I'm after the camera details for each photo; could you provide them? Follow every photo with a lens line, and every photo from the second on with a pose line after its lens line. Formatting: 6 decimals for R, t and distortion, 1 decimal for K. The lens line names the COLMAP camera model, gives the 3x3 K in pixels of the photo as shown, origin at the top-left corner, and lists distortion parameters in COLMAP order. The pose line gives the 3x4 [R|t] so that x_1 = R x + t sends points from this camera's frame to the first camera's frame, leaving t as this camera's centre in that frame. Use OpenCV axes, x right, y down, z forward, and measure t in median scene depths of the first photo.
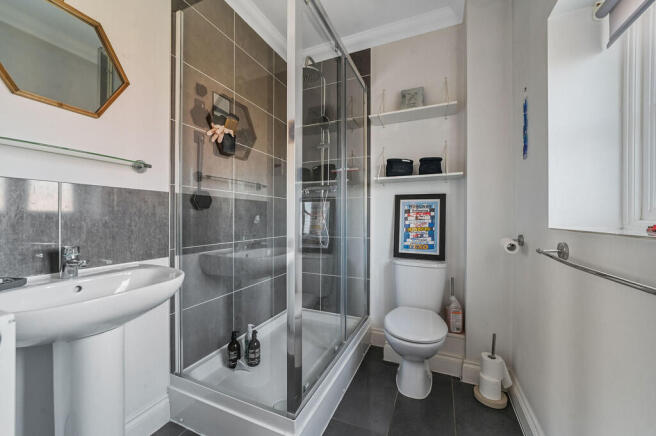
lens RADIAL K [[254.4, 0, 329.8], [0, 254.4, 218.8], [0, 0, 1]] dist [-0.003303, 0.001083]
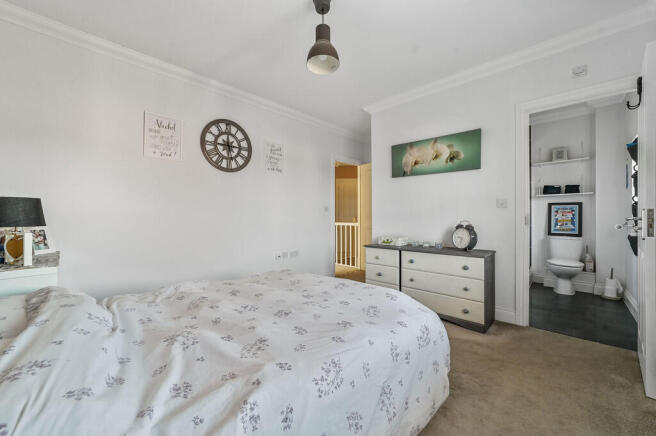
lens RADIAL K [[254.4, 0, 324.7], [0, 254.4, 215.9], [0, 0, 1]] dist [-0.003303, 0.001083]
pose [[0.936573, -0.005186, -0.350434, -0.705024], [0.002358, 0.999961, -0.008495, 0.016039], [0.350465, 0.007130, 0.936549, -1.498830]]
